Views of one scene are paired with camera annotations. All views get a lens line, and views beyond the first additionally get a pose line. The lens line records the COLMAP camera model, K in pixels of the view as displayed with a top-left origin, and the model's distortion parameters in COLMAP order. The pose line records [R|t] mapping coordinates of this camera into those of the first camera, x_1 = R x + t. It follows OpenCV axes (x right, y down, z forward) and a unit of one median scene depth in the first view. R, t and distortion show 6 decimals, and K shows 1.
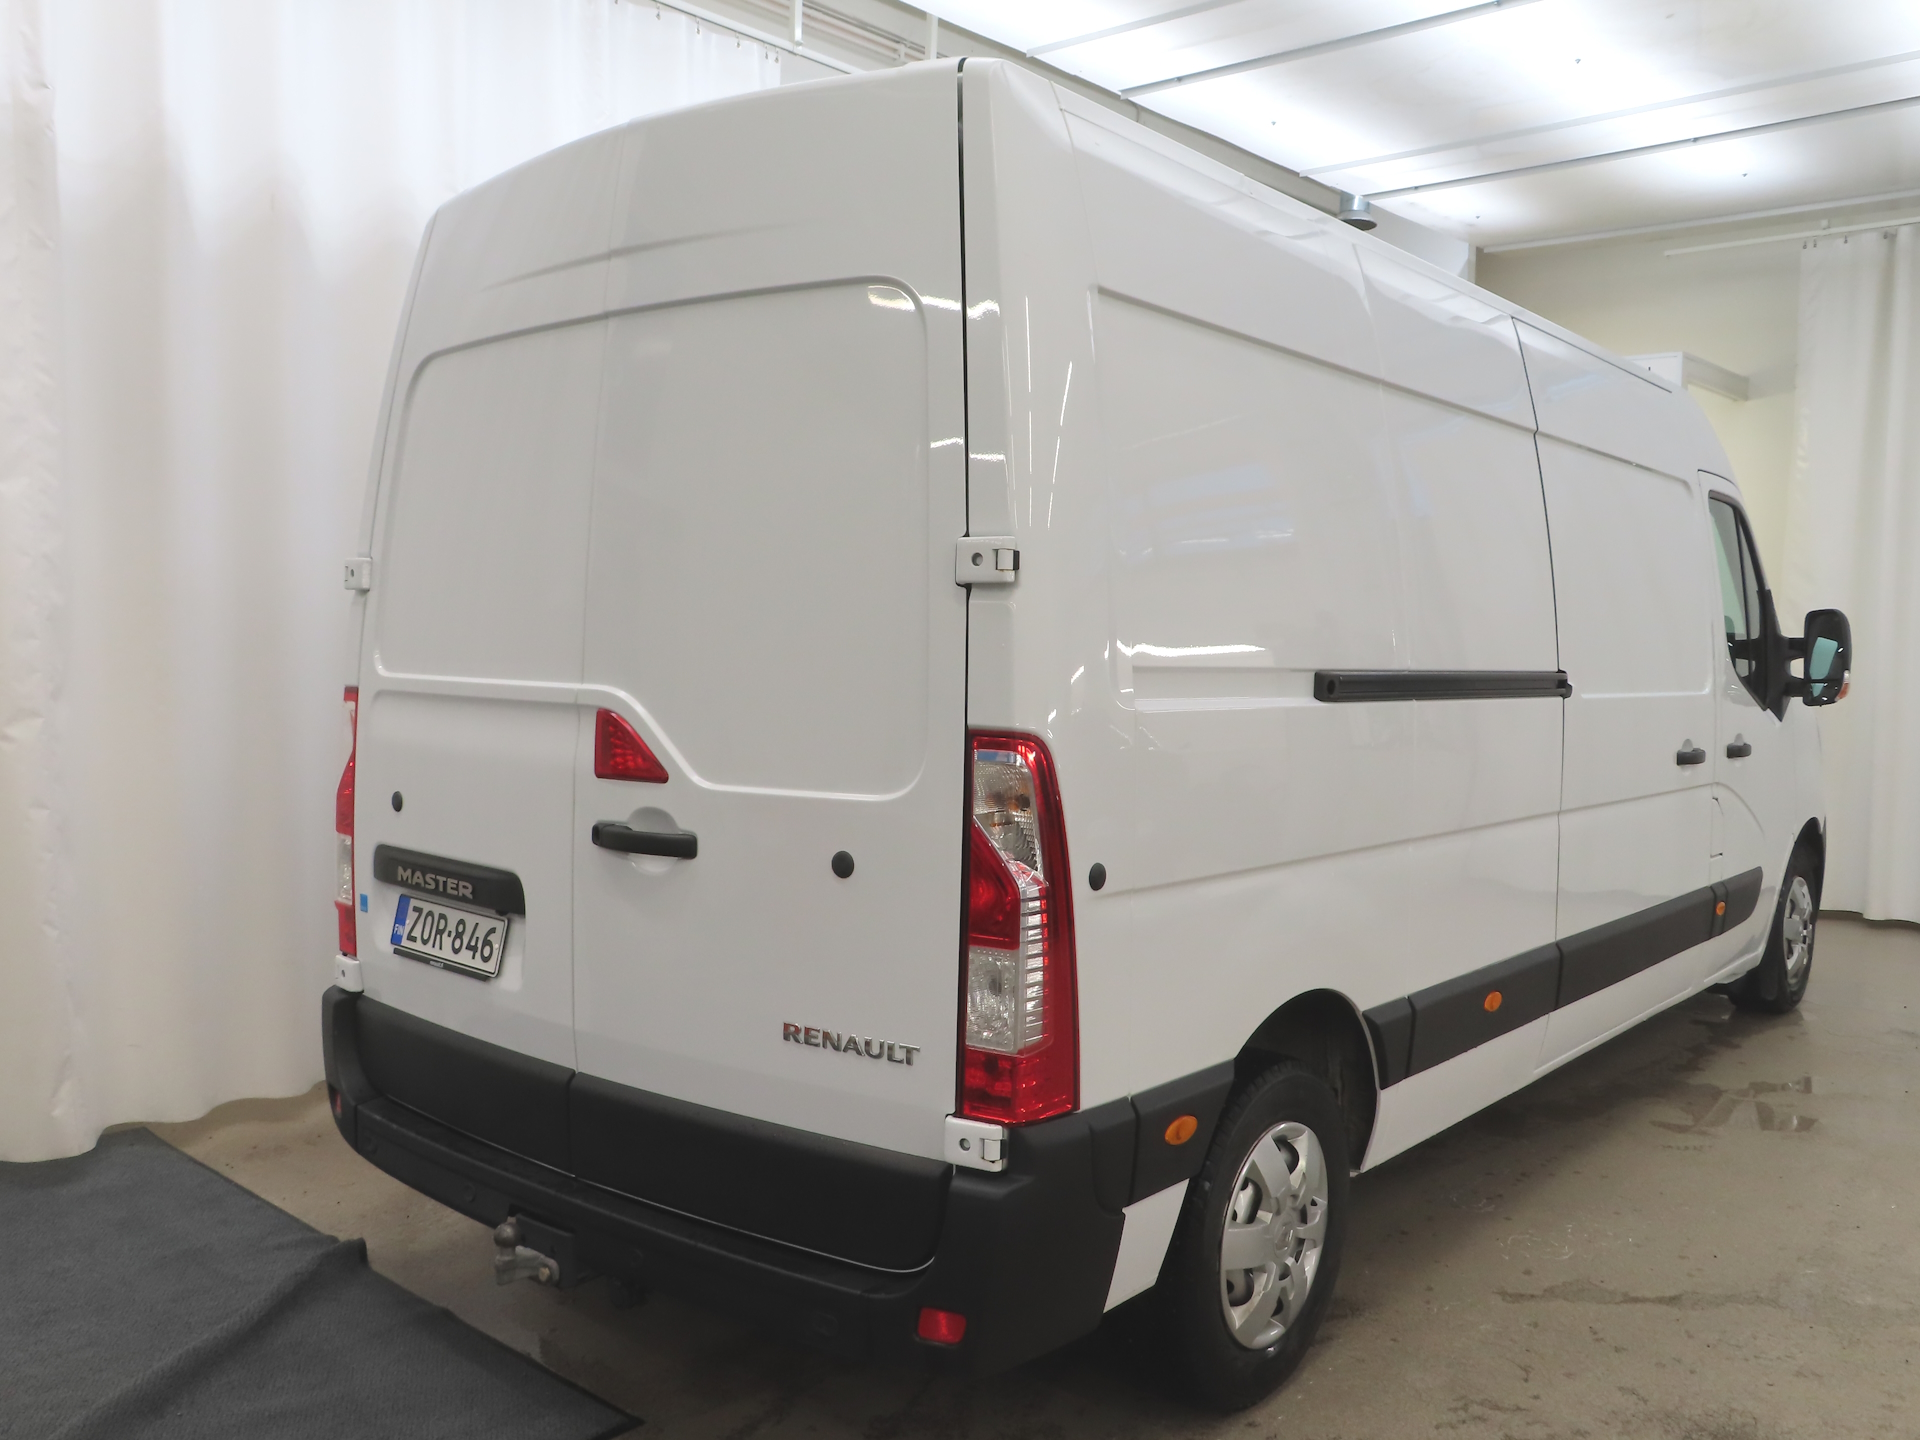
lens RADIAL K [[1533.4, 0, 960.0], [0, 1533.4, 720.0], [0, 0, 1]] dist [-0.005850, -0.002296]
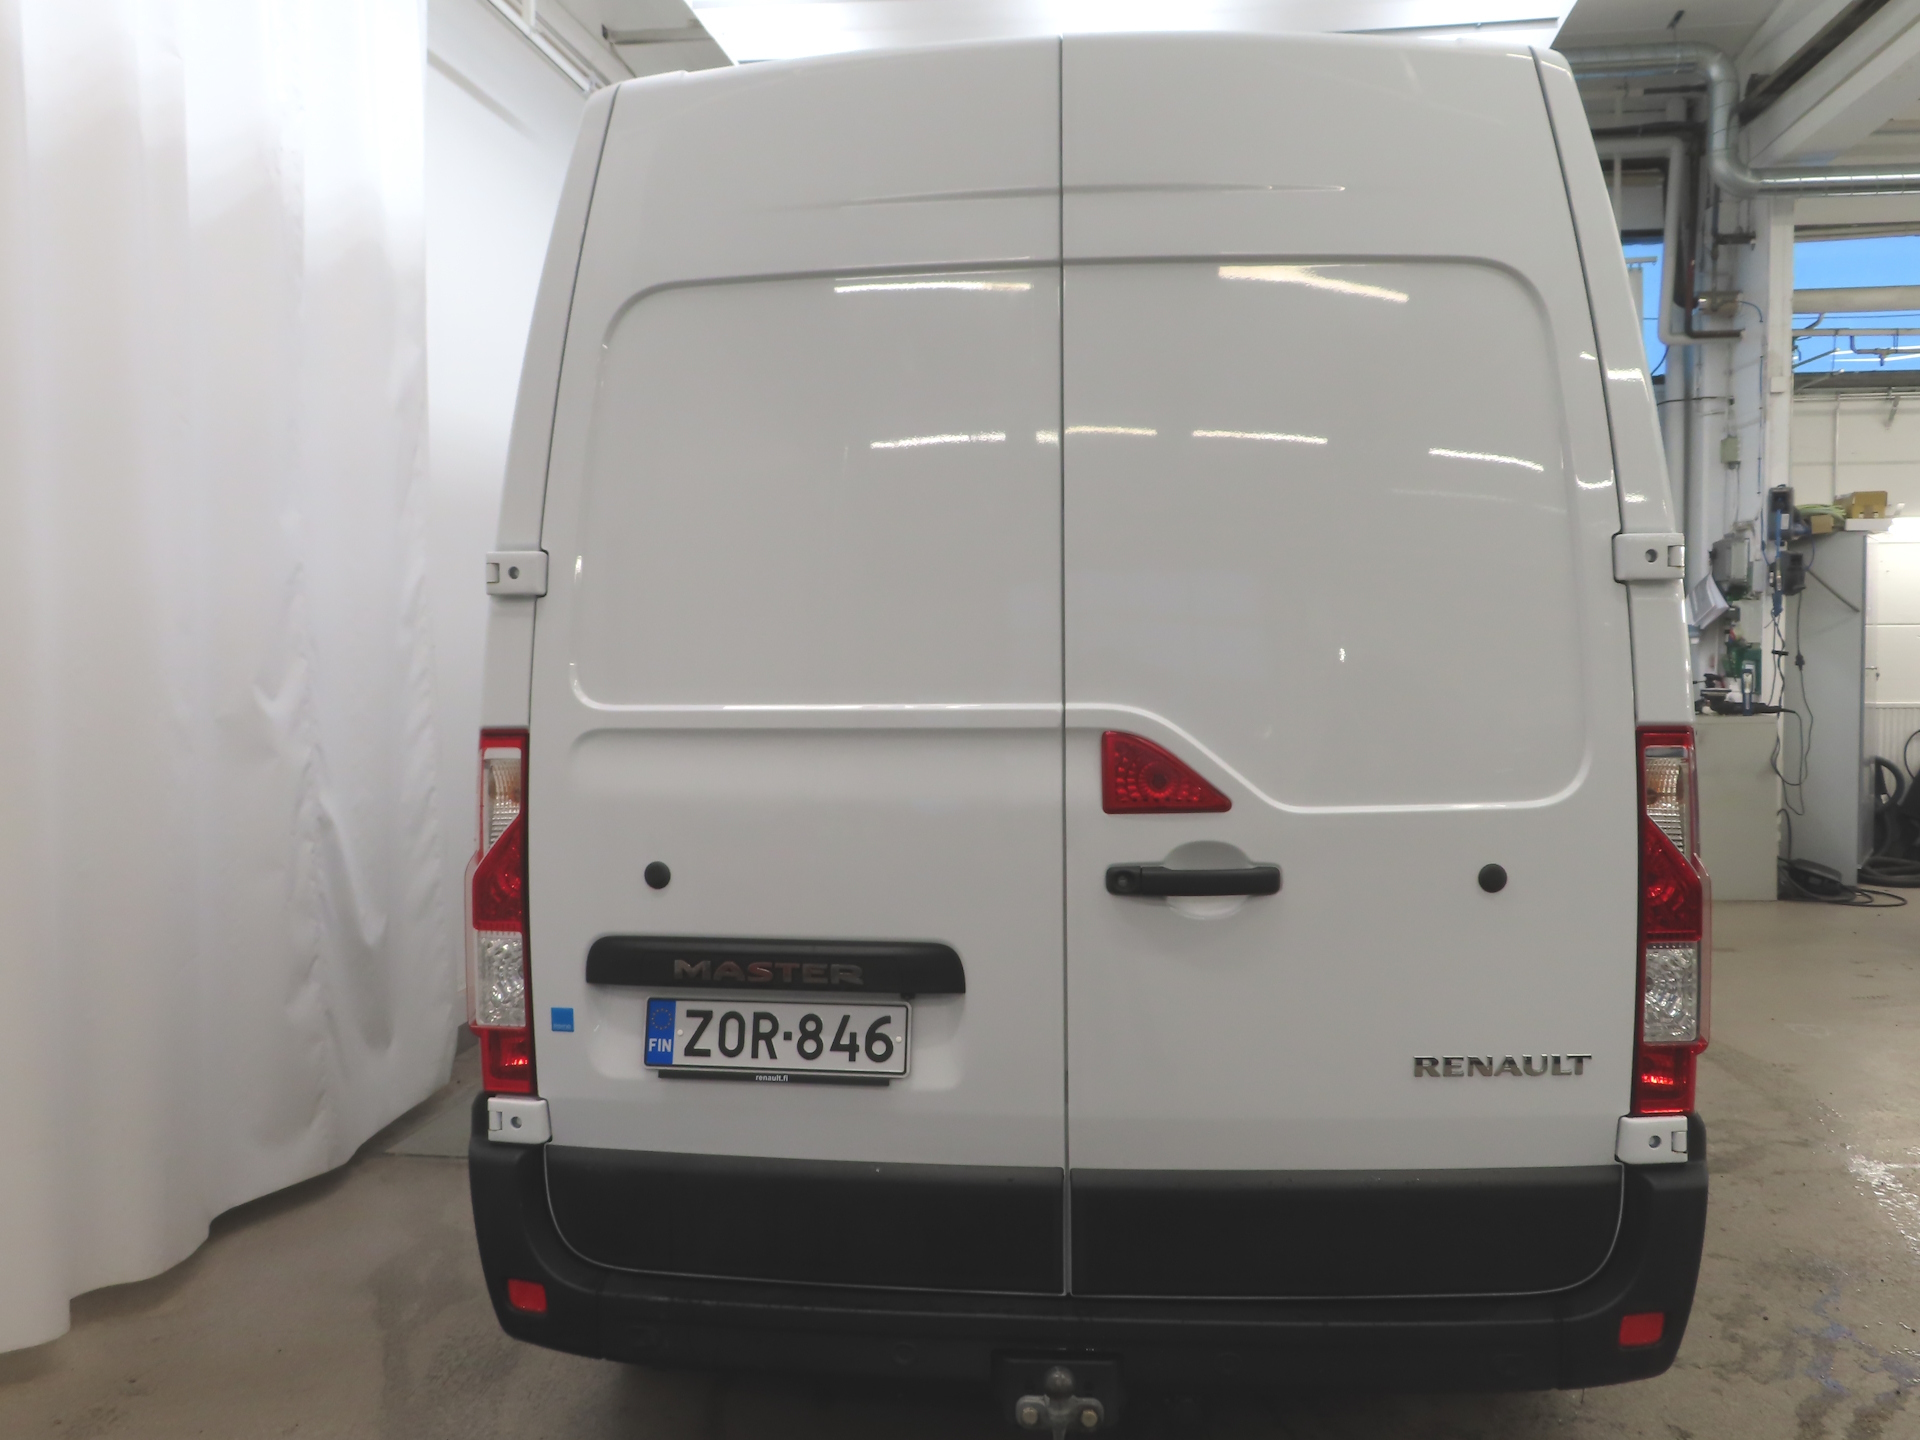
lens RADIAL K [[1600.7, 0, 960.0], [0, 1600.7, 720.0], [0, 0, 1]] dist [-0.003571, -0.007444]
pose [[0.842459, -0.051381, 0.536305, -0.770051], [0.053262, 0.998508, 0.011996, -0.028355], [-0.536122, 0.018459, 0.843939, 0.299770]]
